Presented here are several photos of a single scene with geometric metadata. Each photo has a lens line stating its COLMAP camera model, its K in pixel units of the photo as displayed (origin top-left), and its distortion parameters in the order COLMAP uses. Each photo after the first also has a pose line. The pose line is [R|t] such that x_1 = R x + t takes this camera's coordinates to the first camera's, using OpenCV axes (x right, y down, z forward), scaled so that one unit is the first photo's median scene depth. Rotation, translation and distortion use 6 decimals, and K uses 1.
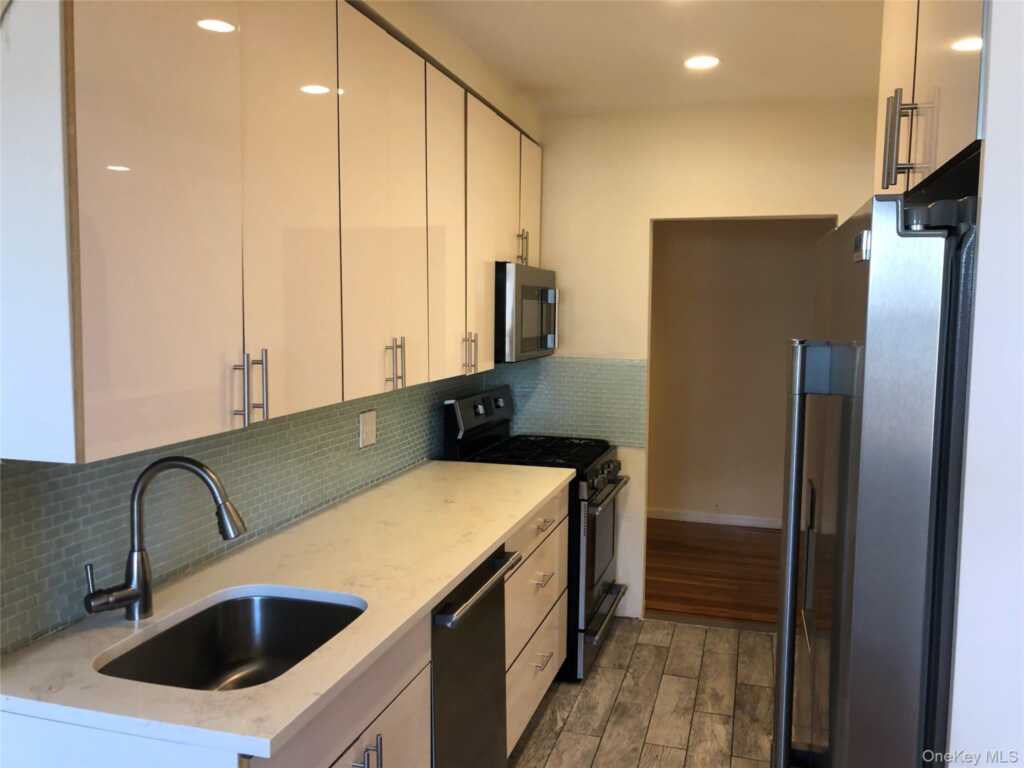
lens RADIAL K [[830.0, 0, 513.1], [0, 830.0, 363.5], [0, 0, 1]] dist [-0.001134, -0.006982]
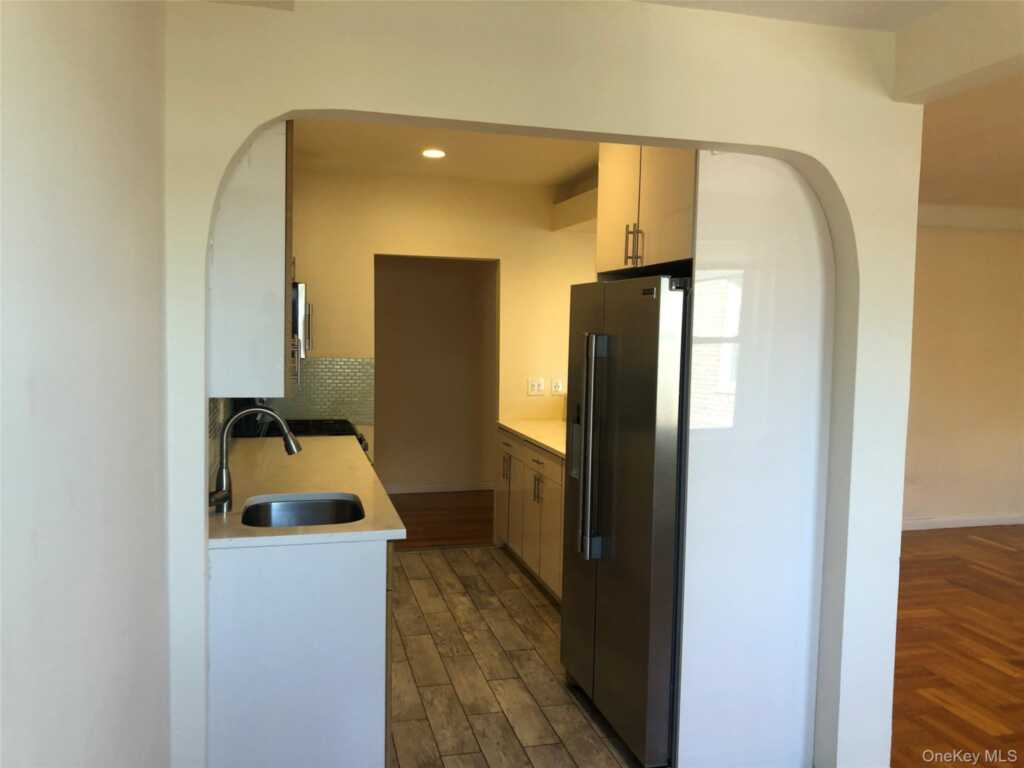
lens RADIAL K [[830.0, 0, 513.1], [0, 830.0, 363.5], [0, 0, 1]] dist [-0.001134, -0.006982]
pose [[0.852667, -0.009993, 0.522359, -0.456871], [0.021322, 0.999650, -0.015681, 0.038513], [-0.522019, 0.024508, 0.852581, -0.343879]]
